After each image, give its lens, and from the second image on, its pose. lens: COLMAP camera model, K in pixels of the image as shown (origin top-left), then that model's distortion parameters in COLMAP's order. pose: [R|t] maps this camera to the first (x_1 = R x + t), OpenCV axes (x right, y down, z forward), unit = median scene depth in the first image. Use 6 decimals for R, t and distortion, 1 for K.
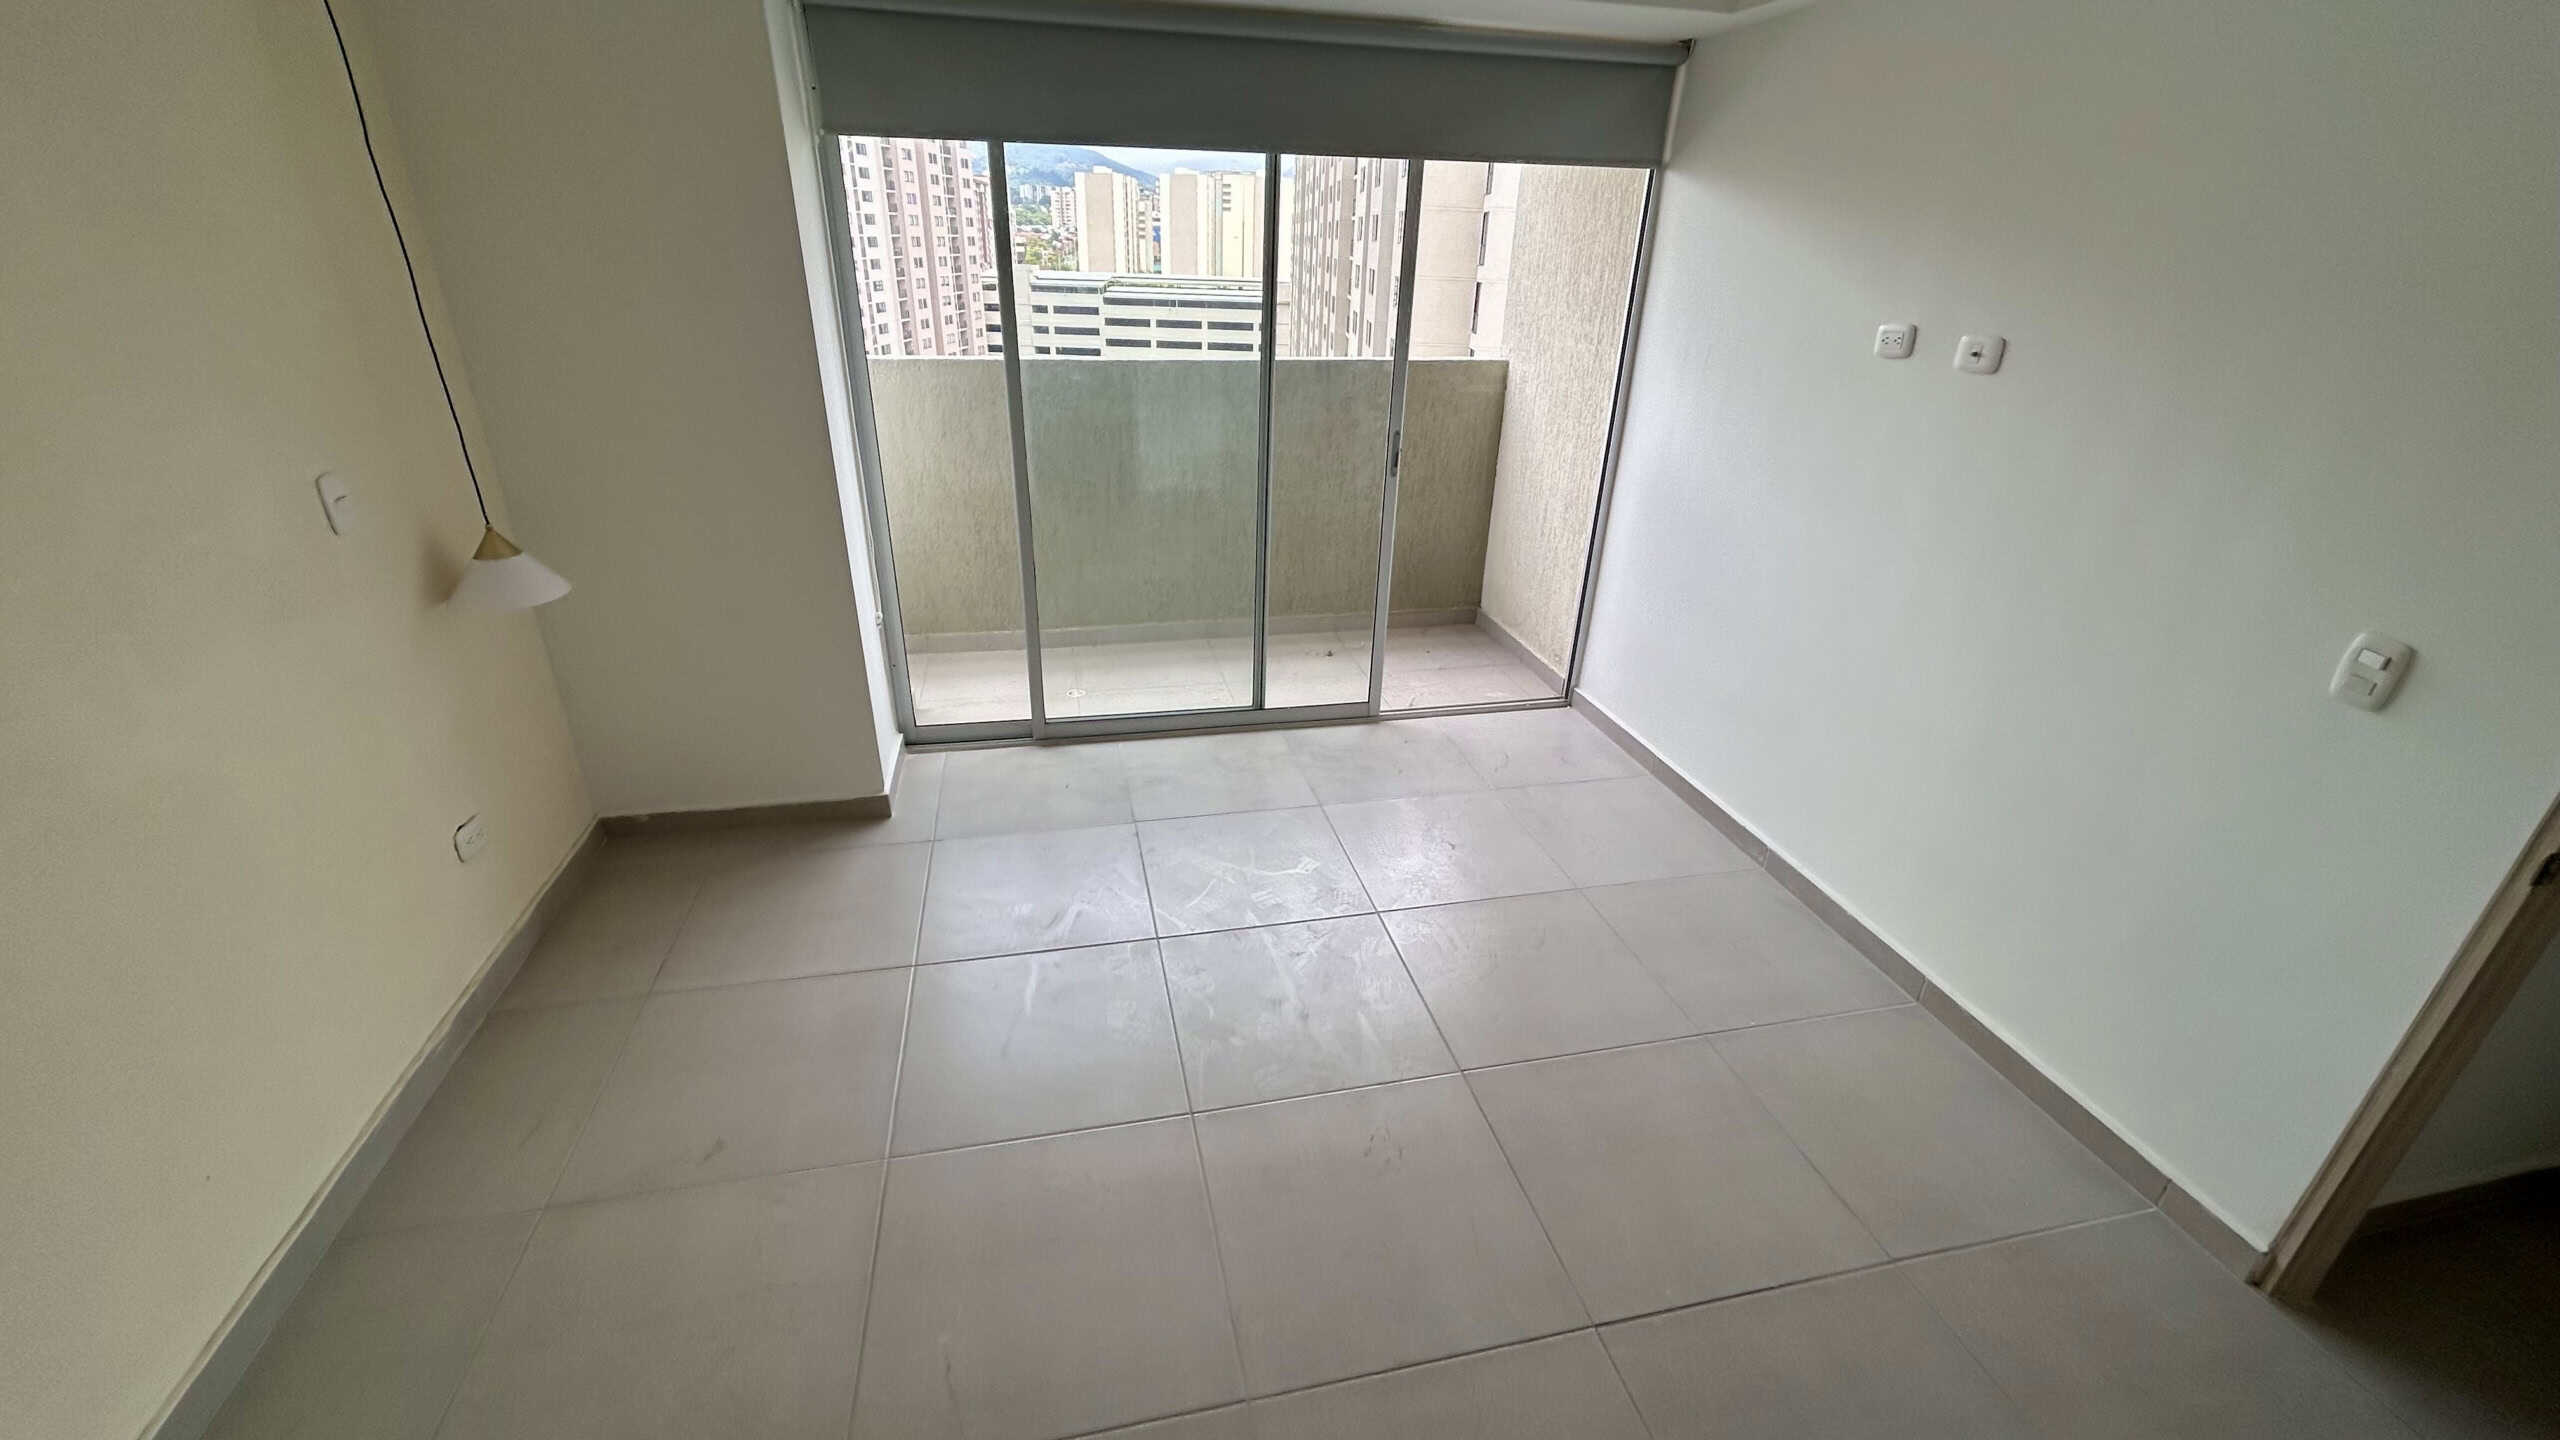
lens RADIAL K [[1029.2, 0, 1274.8], [0, 1029.2, 721.0], [0, 0, 1]] dist [0.002571, -0.001977]
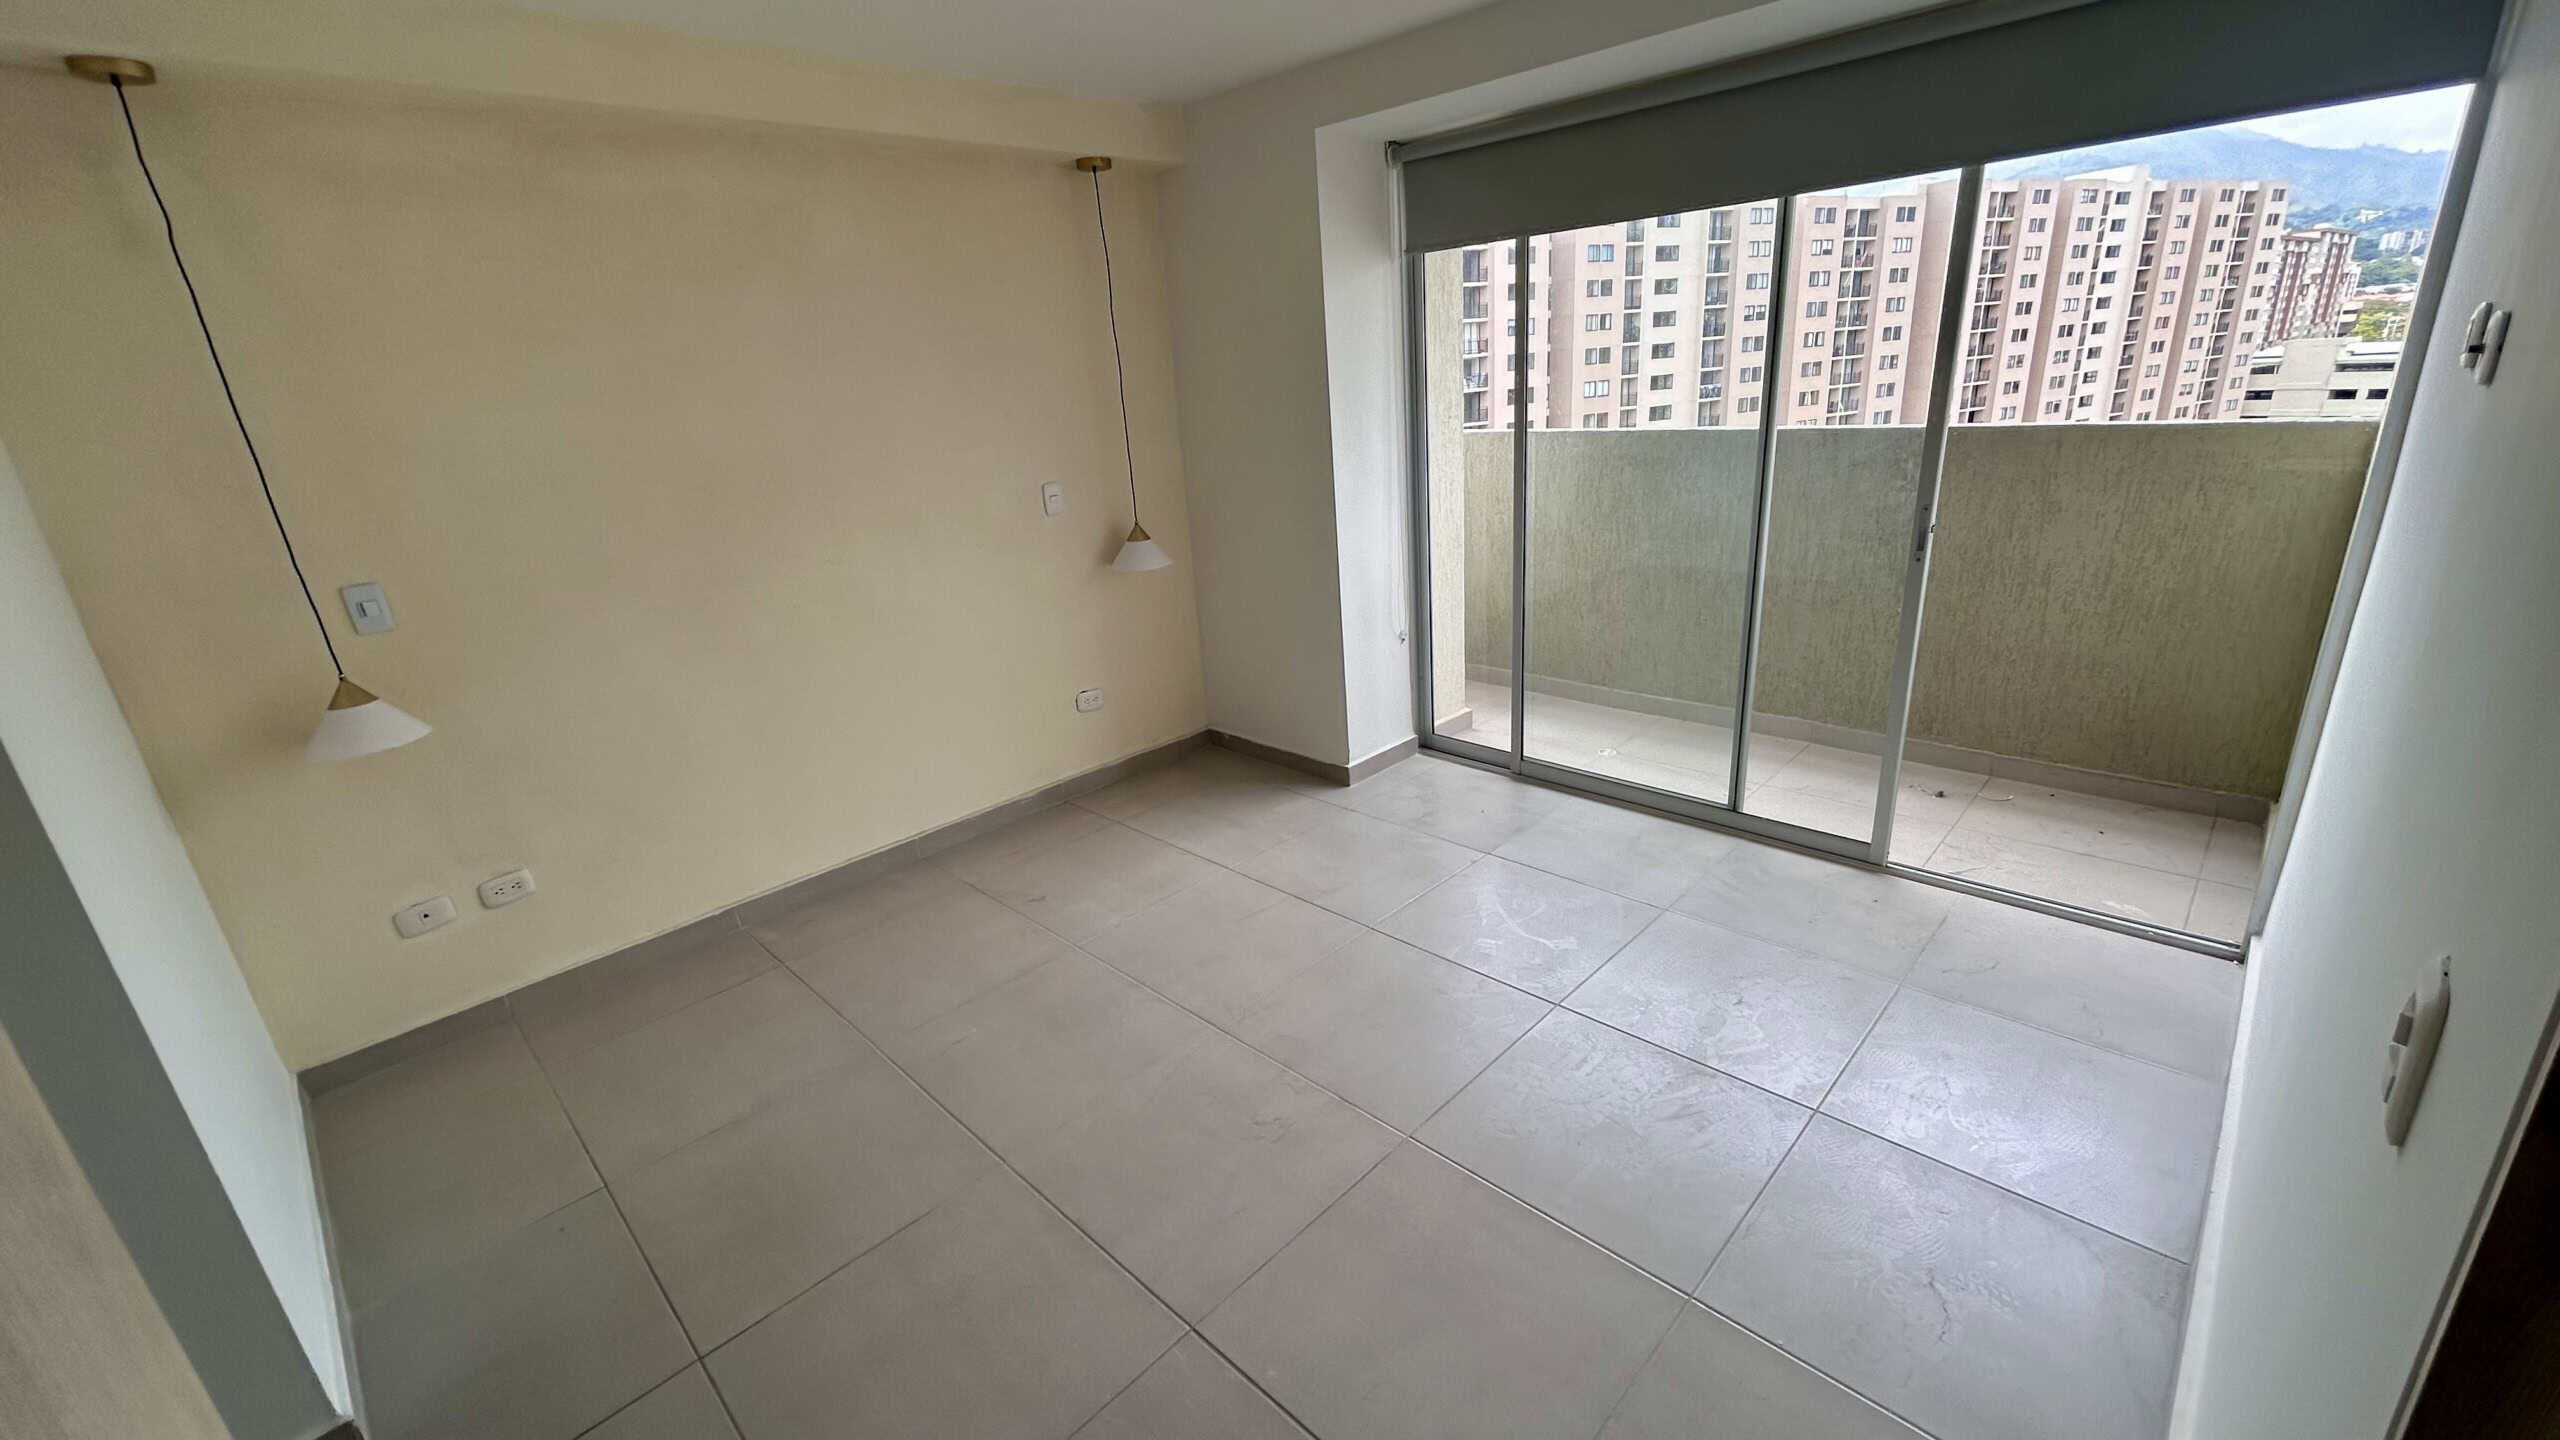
lens RADIAL K [[1029.2, 0, 1272.4], [0, 1029.2, 722.7], [0, 0, 1]] dist [0.002571, -0.001977]
pose [[0.535266, 0.213927, -0.817145, 0.467021], [-0.284042, 0.956647, 0.064389, -0.027835], [0.795494, 0.197638, 0.572825, 0.165530]]
